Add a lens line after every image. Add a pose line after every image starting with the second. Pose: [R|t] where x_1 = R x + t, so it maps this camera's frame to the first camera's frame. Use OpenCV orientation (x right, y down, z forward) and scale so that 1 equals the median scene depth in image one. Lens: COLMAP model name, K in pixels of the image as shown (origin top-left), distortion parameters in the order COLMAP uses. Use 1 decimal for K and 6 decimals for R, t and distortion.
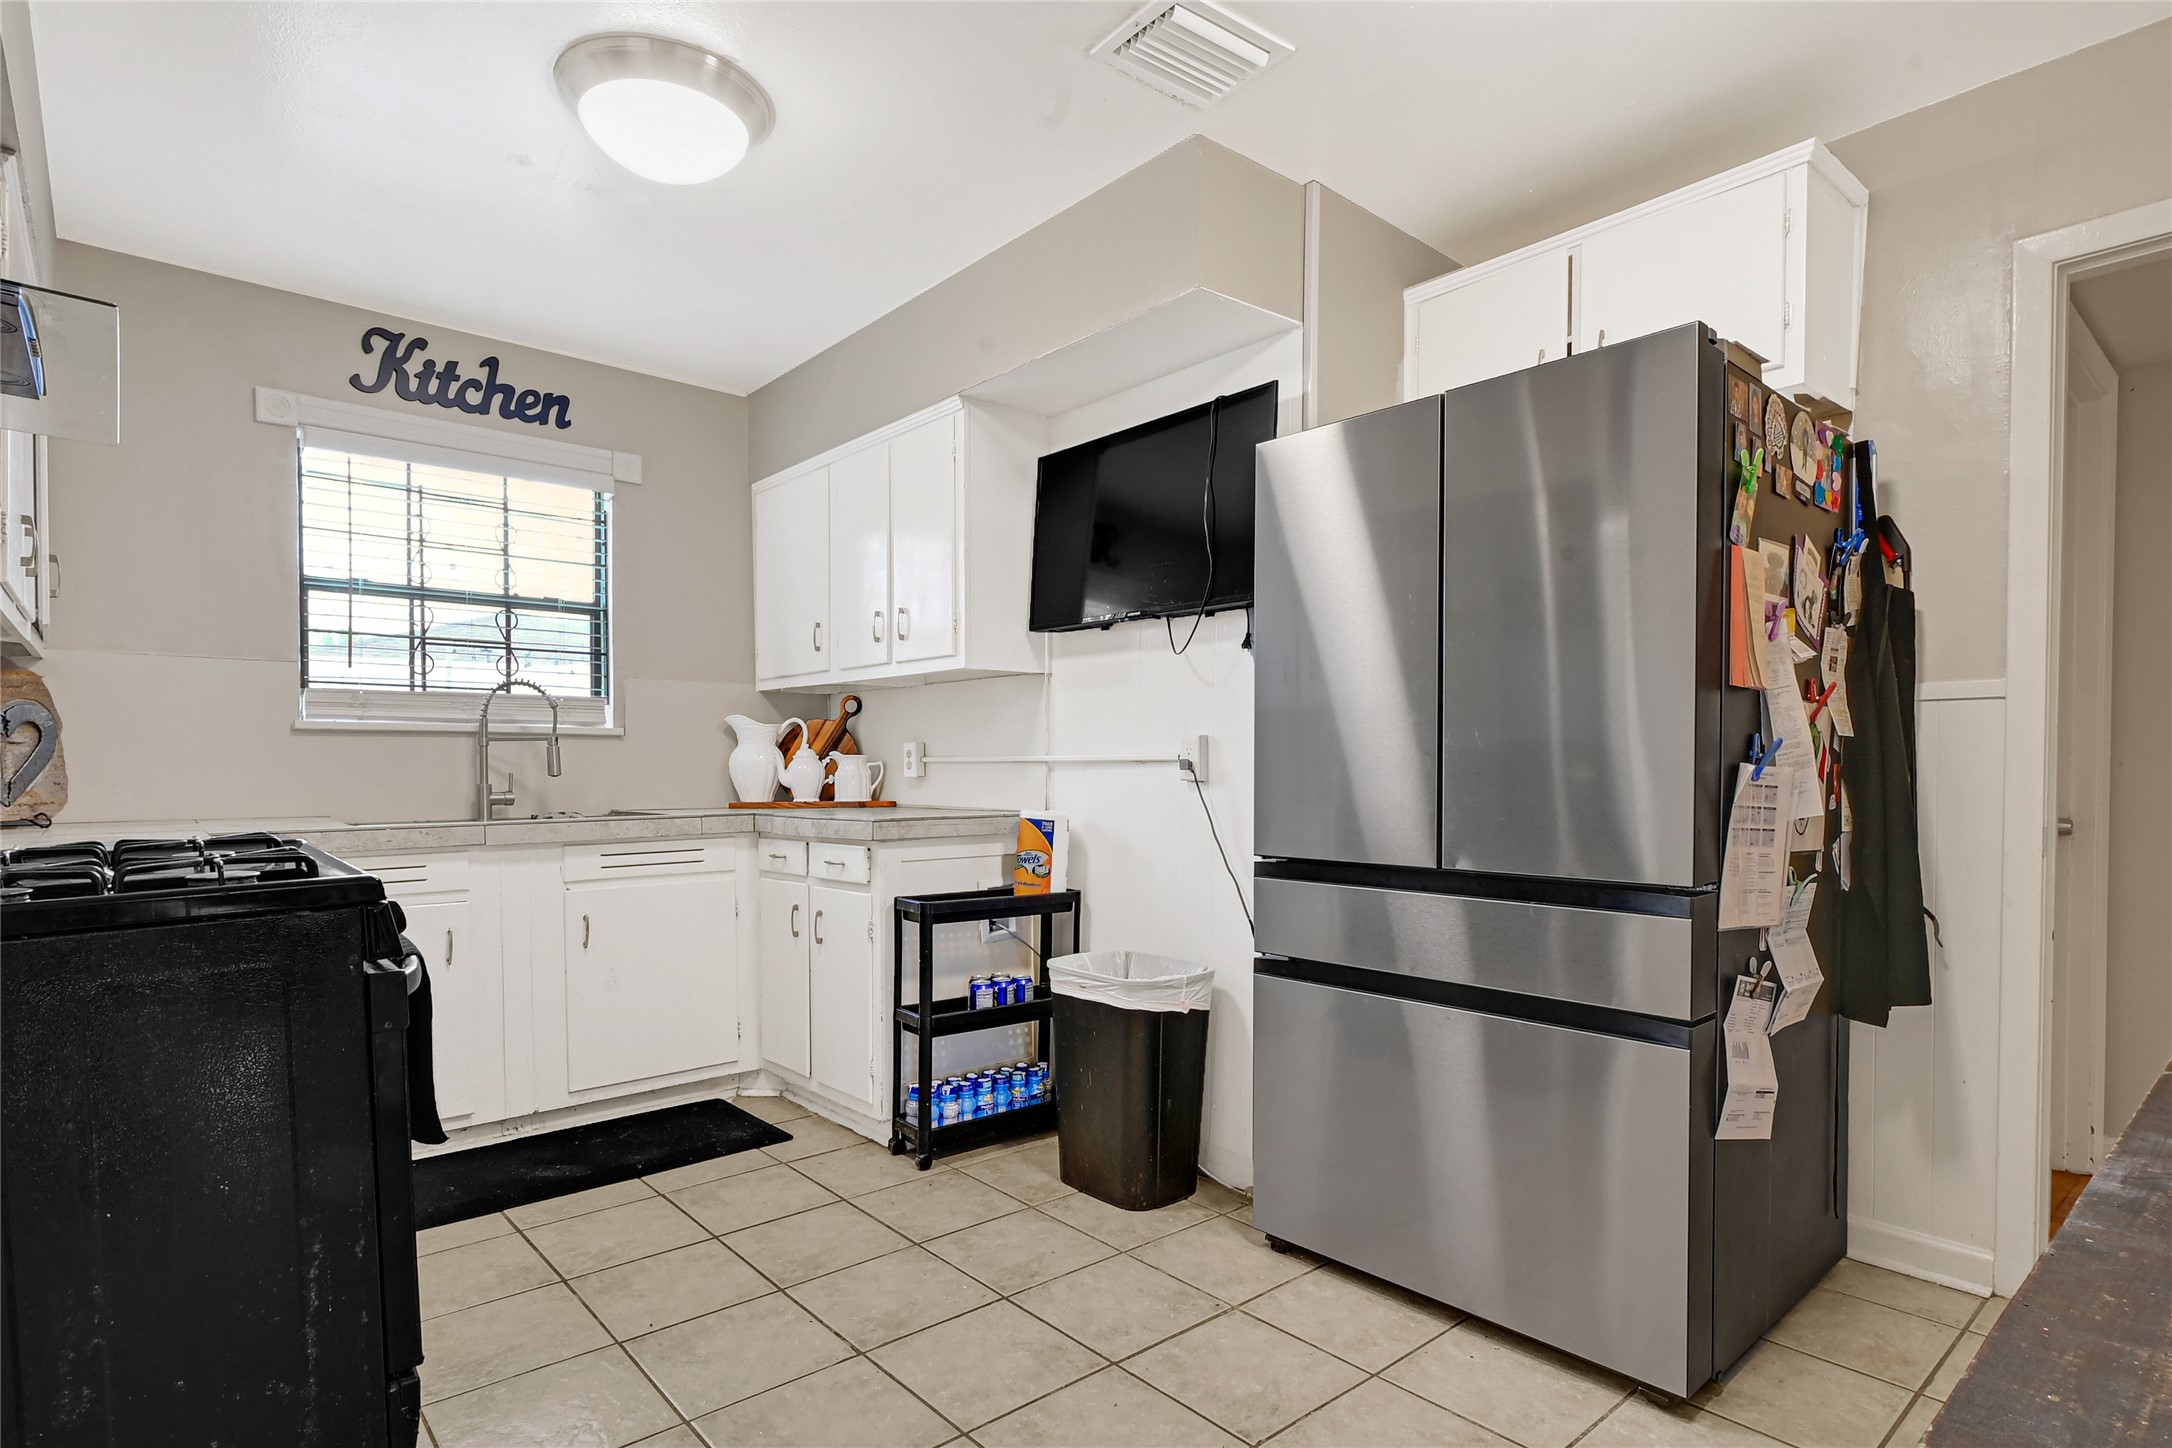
lens RADIAL K [[1105.0, 0, 1078.2], [0, 1105.0, 777.7], [0, 0, 1]] dist [-0.025516, -0.000518]
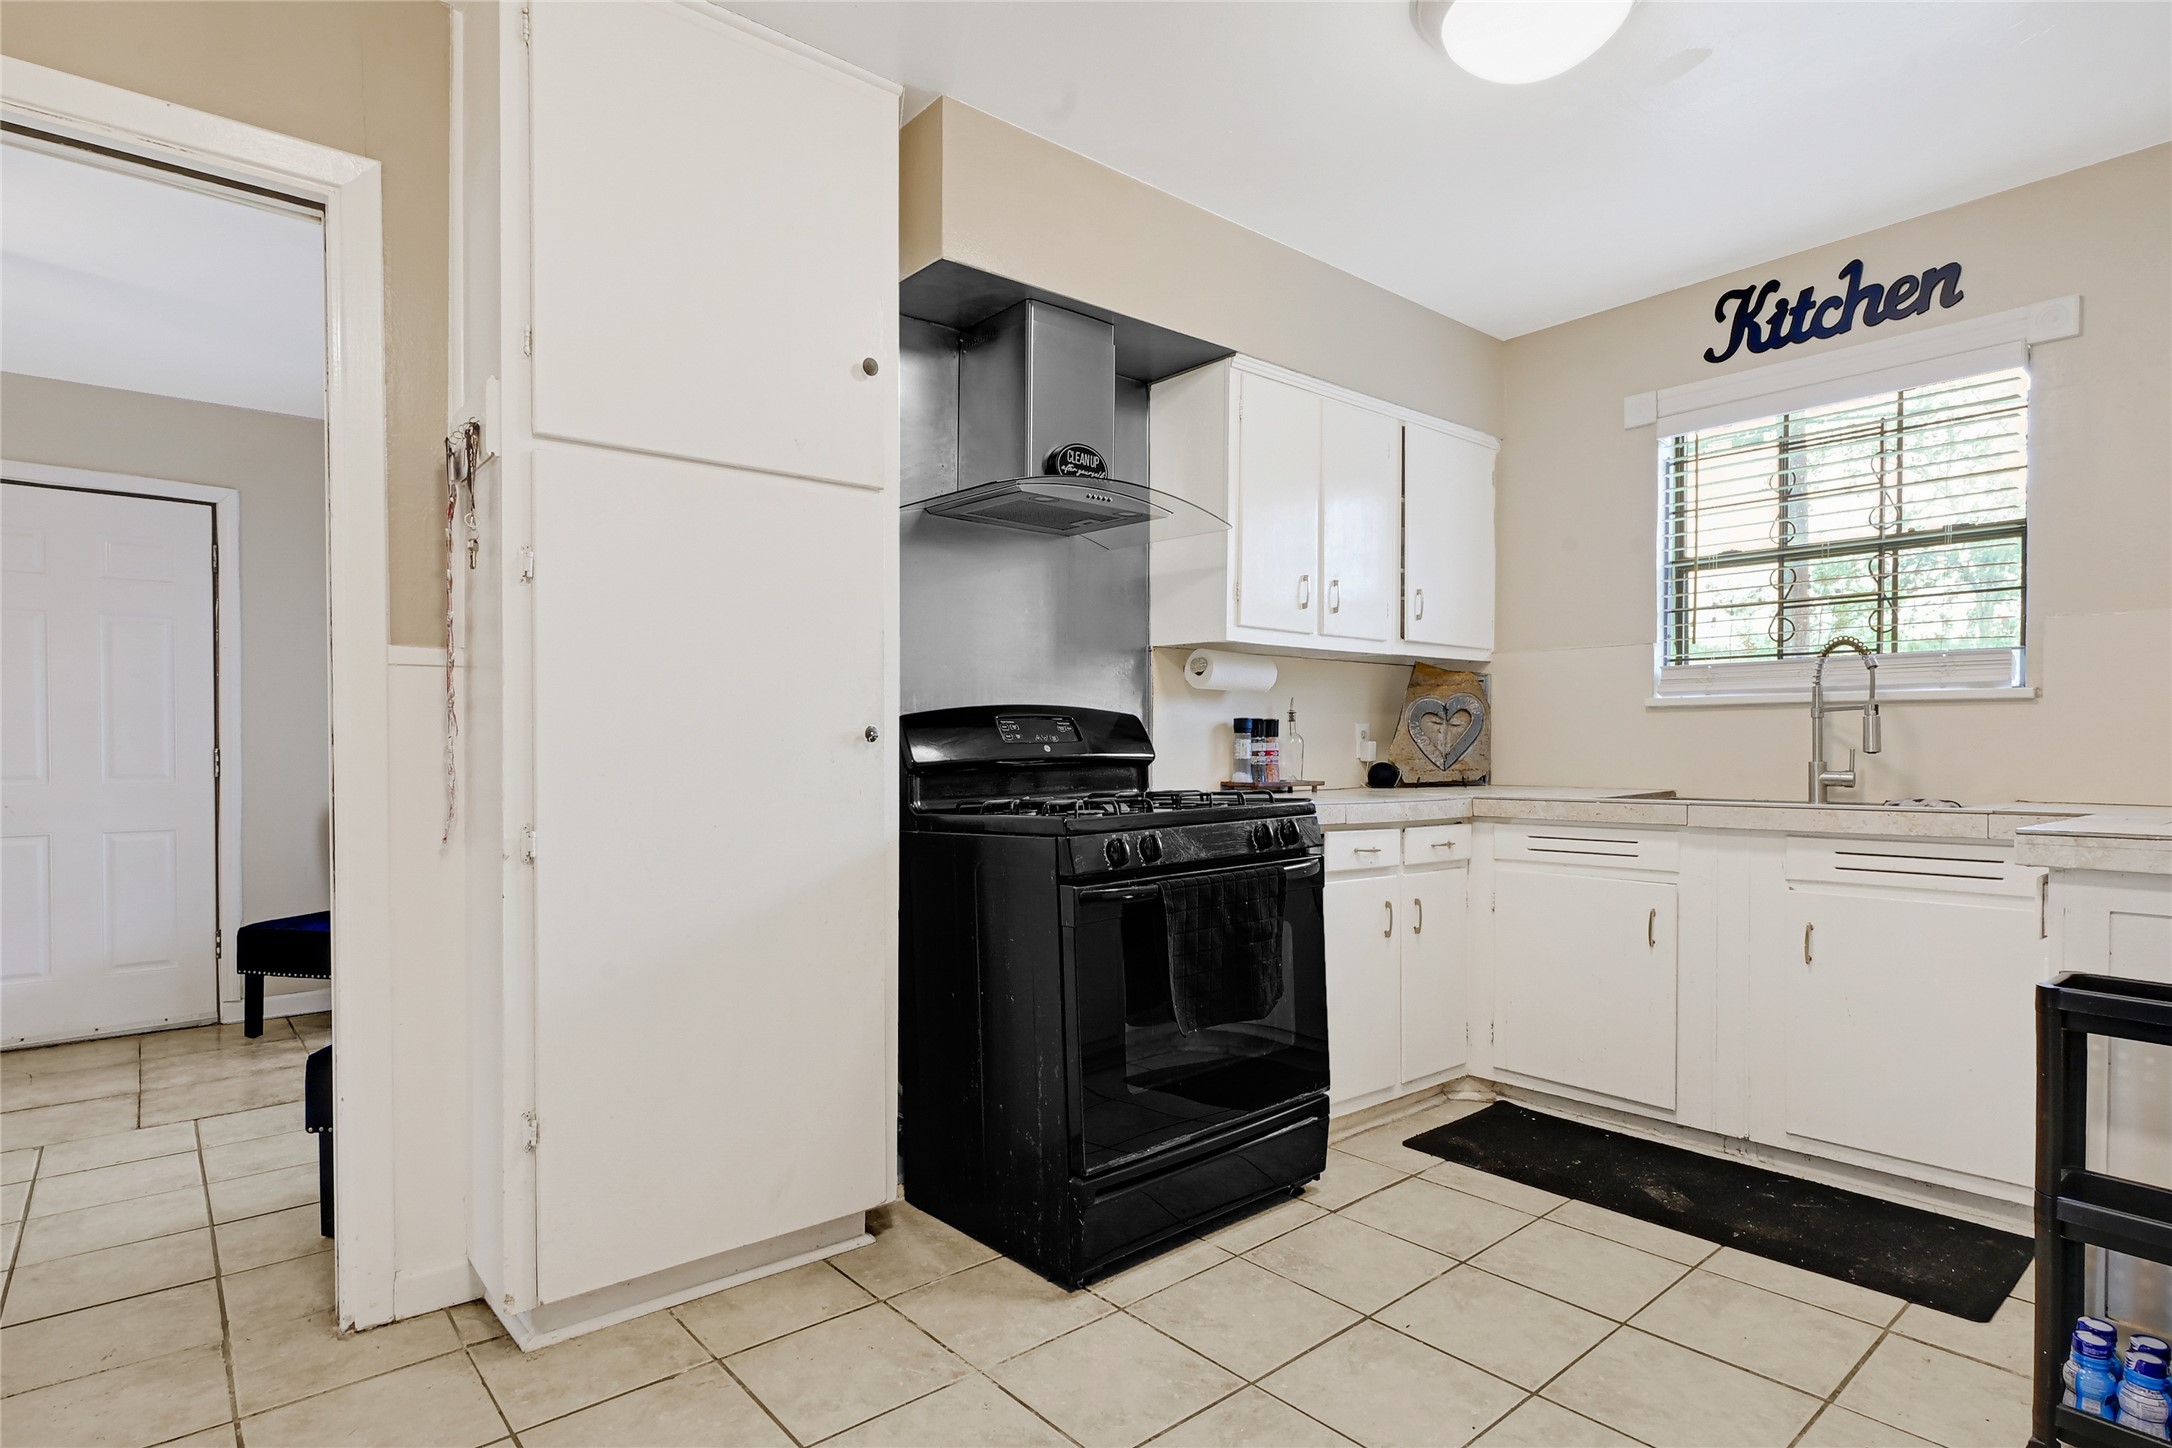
lens RADIAL K [[1112.1, 0, 1088.8], [0, 1112.1, 737.4], [0, 0, 1]] dist [-0.002458, -0.000268]
pose [[-0.005635, -0.004494, -0.999974, 0.346267], [-0.005847, 0.999973, -0.004462, -0.005840], [0.999967, 0.005822, -0.005661, 0.426225]]
